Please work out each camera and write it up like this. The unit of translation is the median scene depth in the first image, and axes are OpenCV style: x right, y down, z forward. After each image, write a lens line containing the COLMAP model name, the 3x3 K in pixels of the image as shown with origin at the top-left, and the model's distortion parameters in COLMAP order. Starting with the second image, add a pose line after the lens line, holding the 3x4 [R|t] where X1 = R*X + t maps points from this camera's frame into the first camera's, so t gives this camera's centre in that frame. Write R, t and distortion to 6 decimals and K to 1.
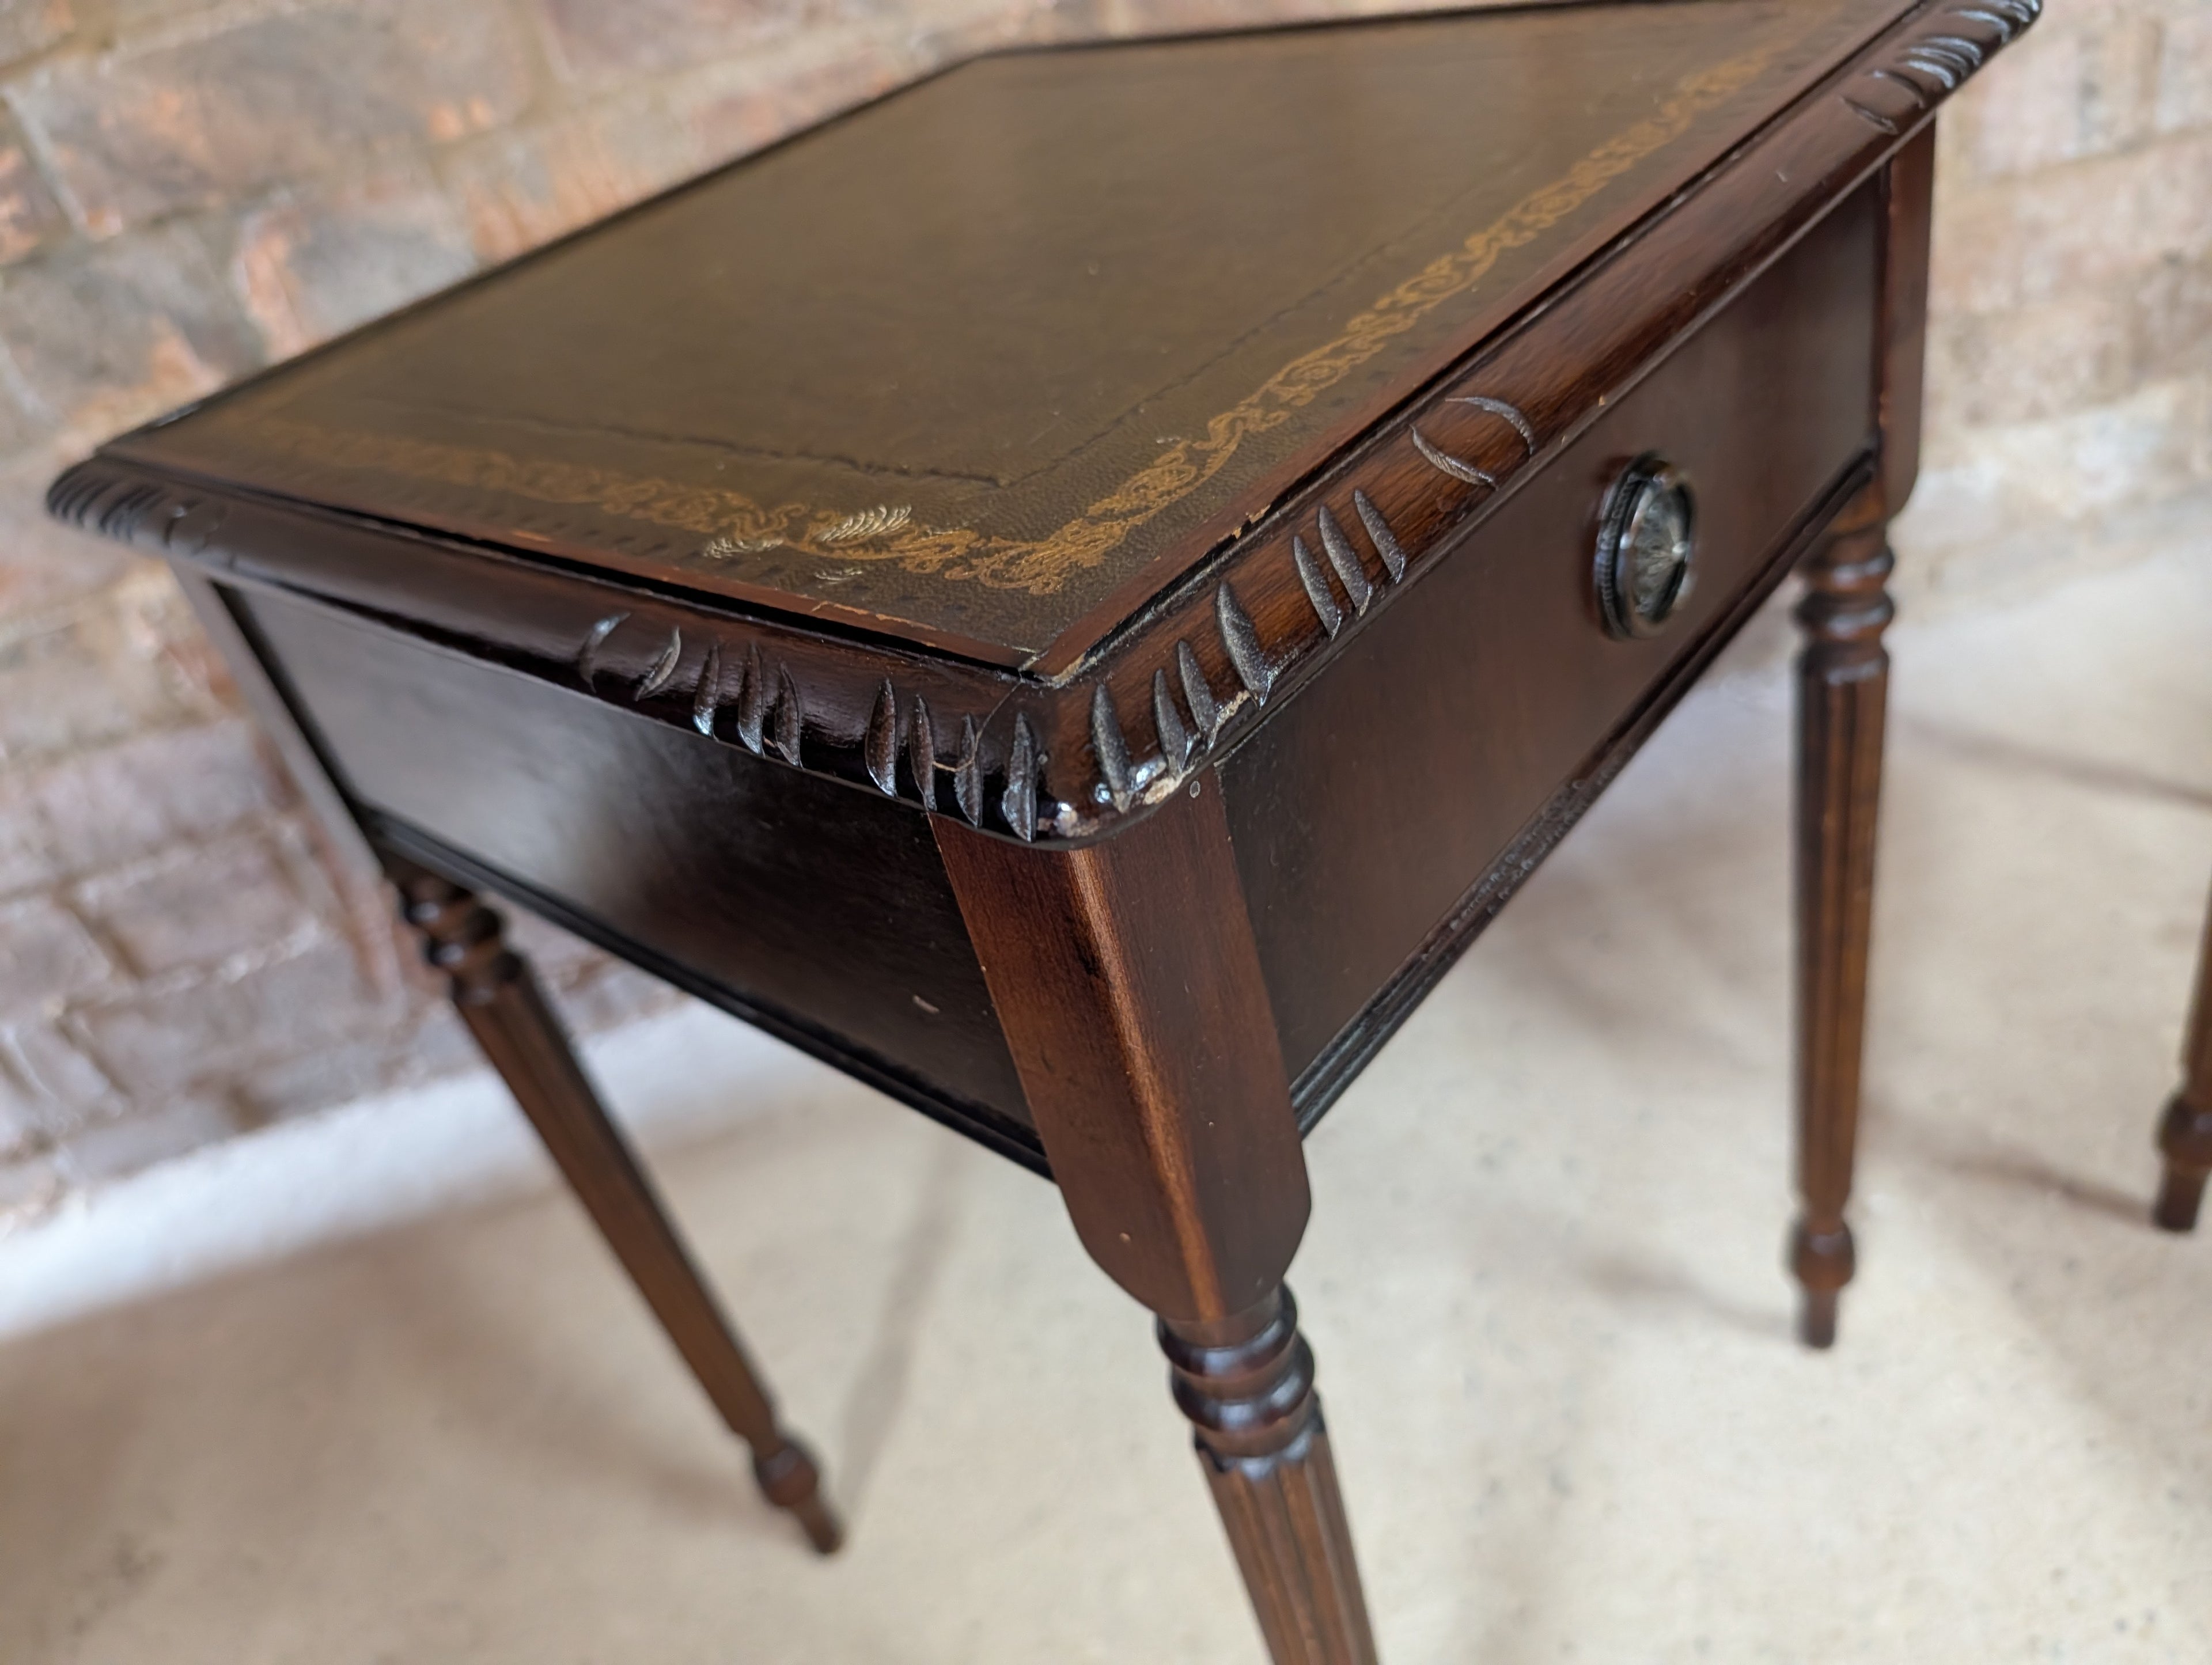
lens RADIAL K [[1662.3, 0, 1112.2], [0, 1662.3, 842.8], [0, 0, 1]] dist [-0.061062, 0.042863]
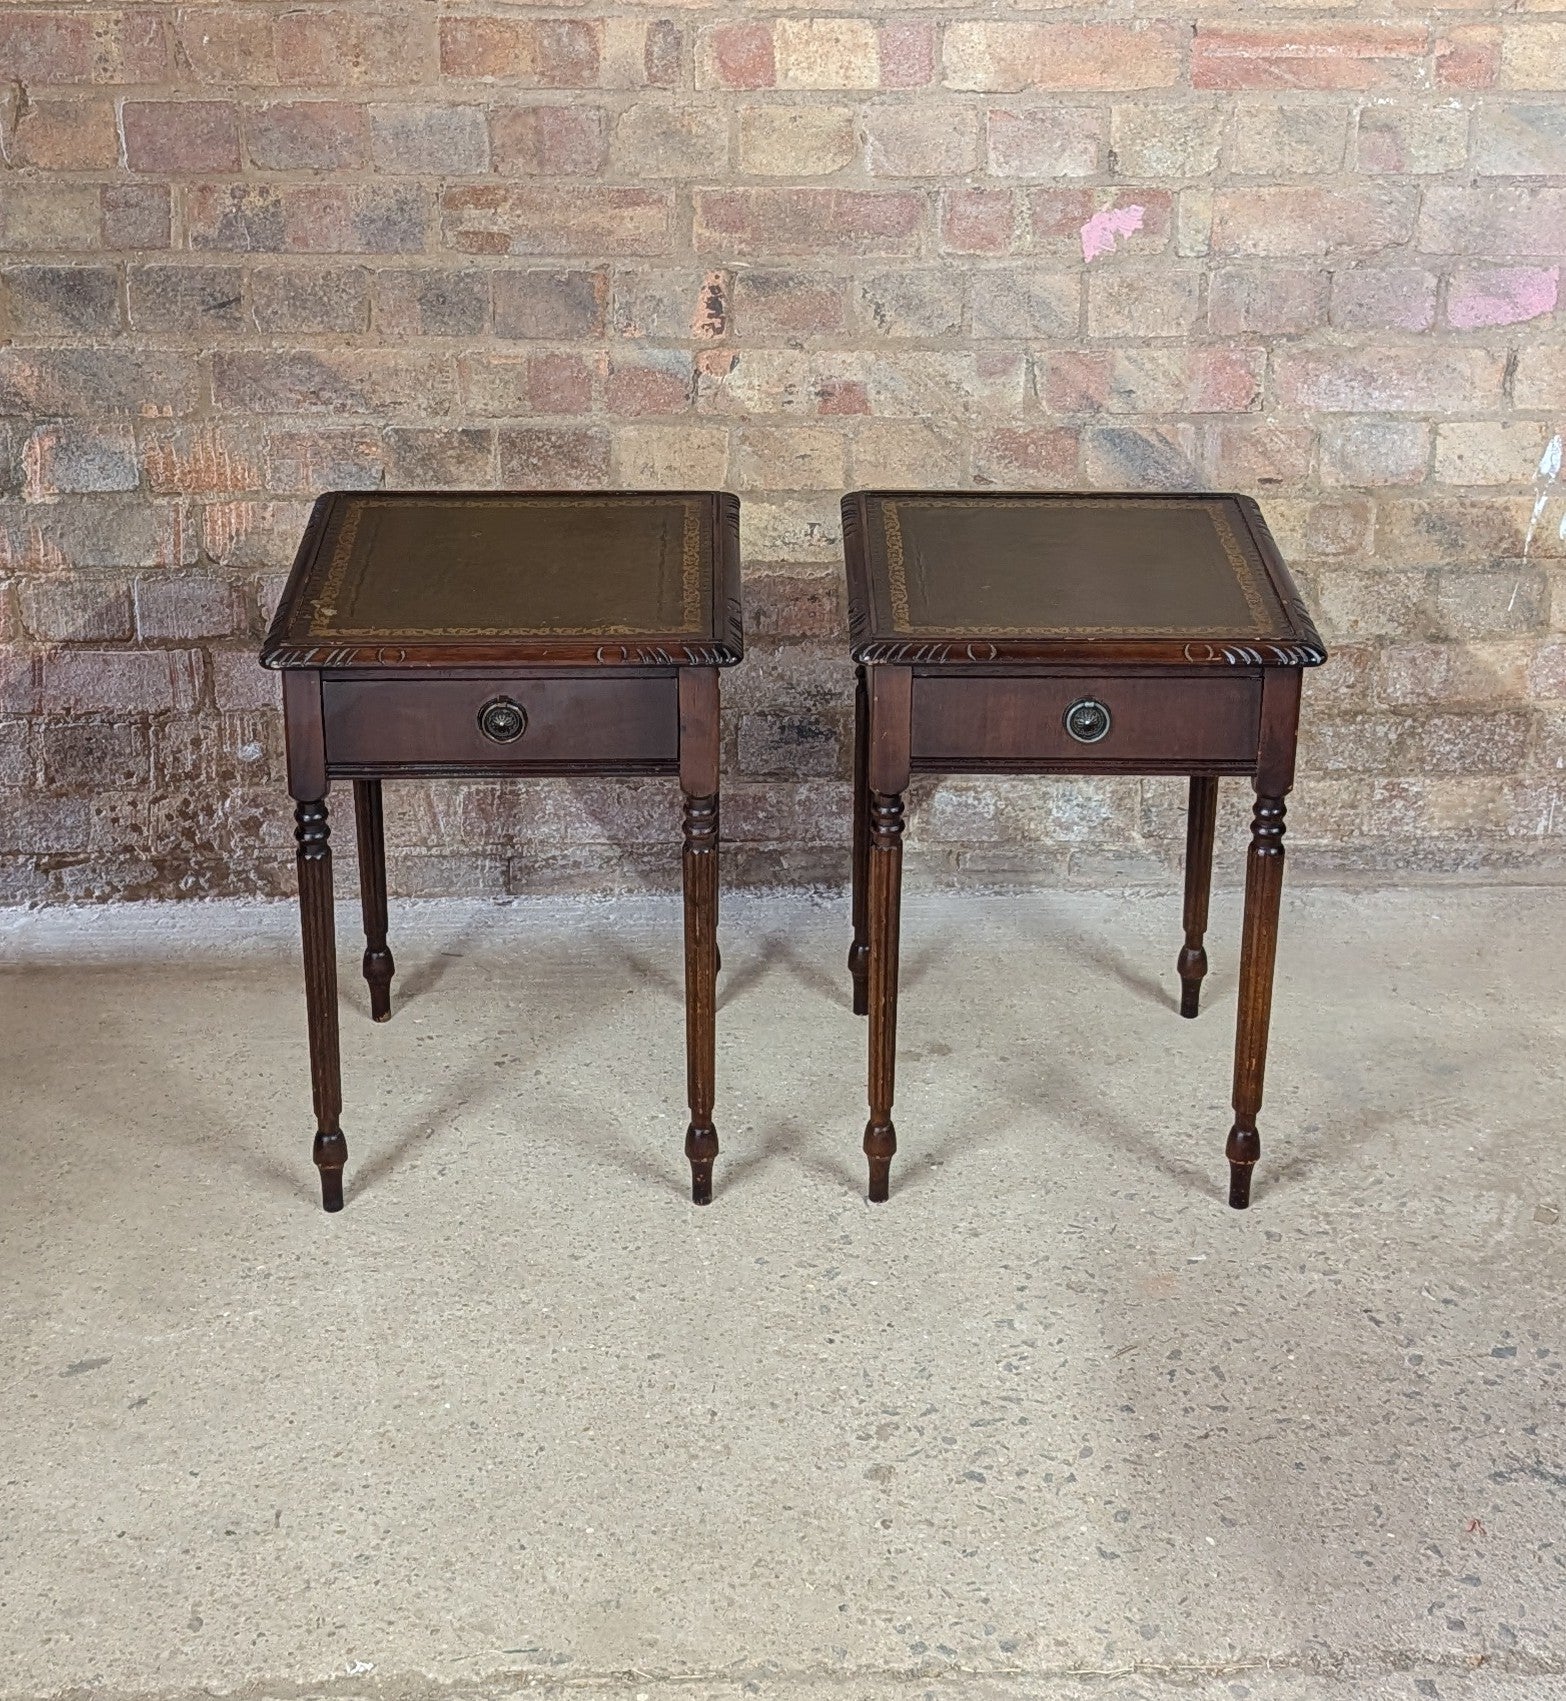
lens RADIAL K [[2911.0, 0, 817.4], [0, 2911.0, 567.3], [0, 0, 1]] dist [0.247247, -1.116214]
pose [[0.960906, 0.269657, -0.062807, 0.781160], [-0.276873, 0.936771, -0.214011, 0.342224], [0.001126, 0.223035, 0.974810, -2.930122]]
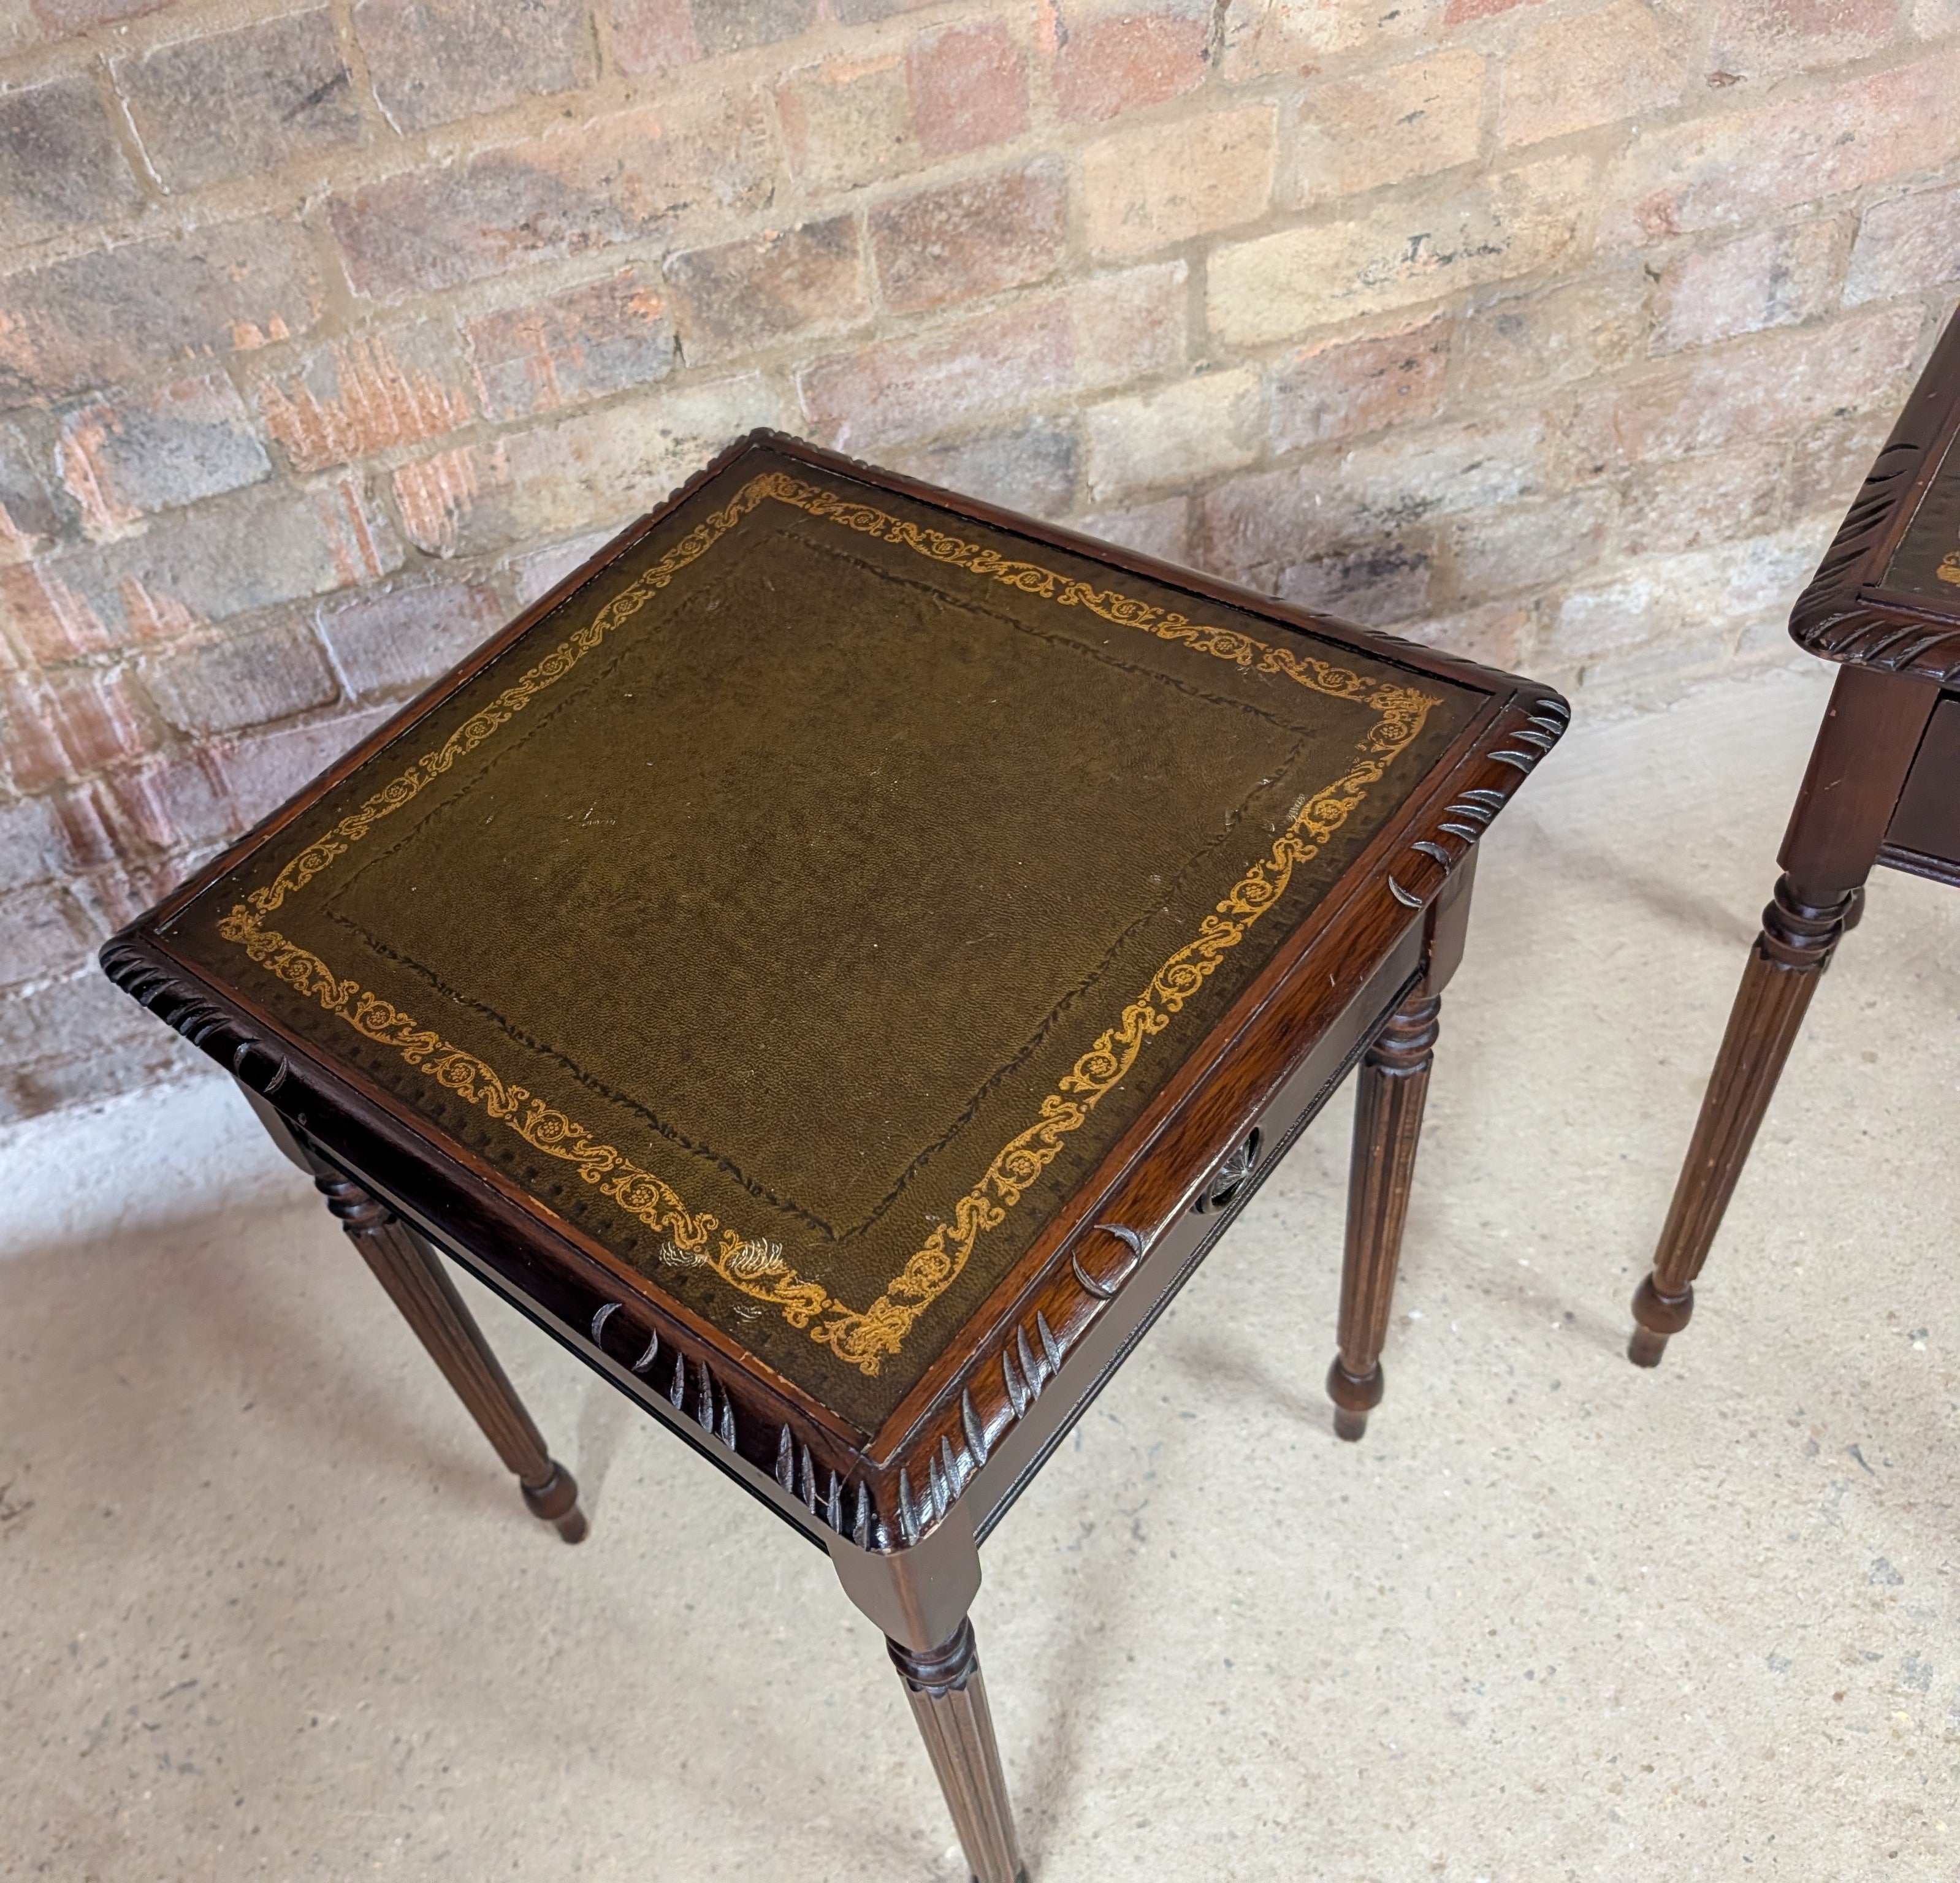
lens RADIAL K [[1816.2, 0, 737.4], [0, 1816.2, 935.0], [0, 0, 1]] dist [-0.000291, -0.002059]
pose [[0.999022, 0.043666, 0.006883, -0.080849], [-0.044109, 0.974498, 0.220016, -0.386863], [0.002900, -0.220105, 0.975472, -0.325330]]
